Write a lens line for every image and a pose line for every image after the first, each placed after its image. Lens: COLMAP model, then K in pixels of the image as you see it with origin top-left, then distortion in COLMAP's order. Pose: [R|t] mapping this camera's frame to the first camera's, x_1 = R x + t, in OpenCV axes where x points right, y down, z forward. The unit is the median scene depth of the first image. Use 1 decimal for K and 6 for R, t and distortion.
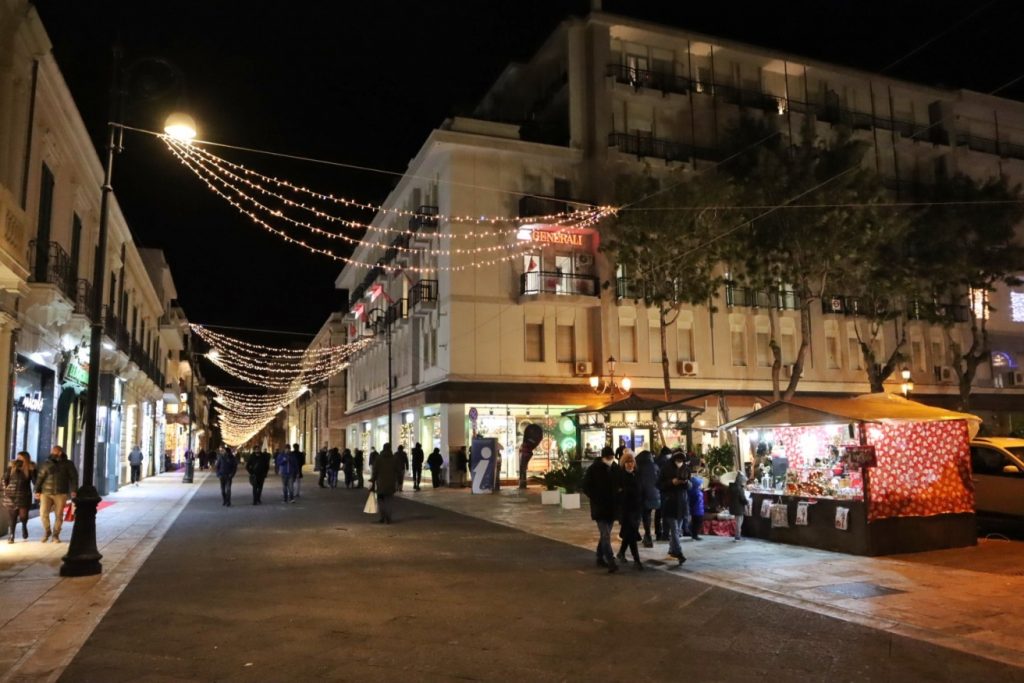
lens RADIAL K [[766.9, 0, 482.0], [0, 766.9, 343.7], [0, 0, 1]] dist [-0.096825, 0.013516]
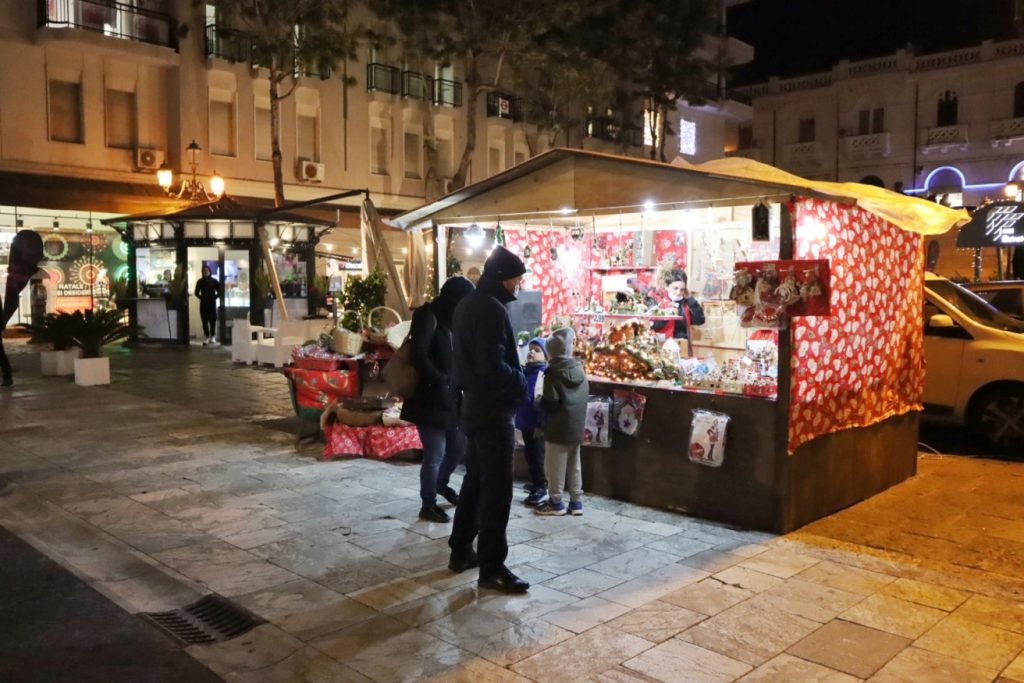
lens RADIAL K [[879.0, 0, 525.1], [0, 879.0, 342.4], [0, 0, 1]] dist [0.005766, 0.005801]
pose [[0.872992, -0.020120, 0.487319, 0.046193], [-0.076457, 0.981151, 0.177475, 0.029946], [-0.481704, -0.192194, 0.854999, 0.184684]]
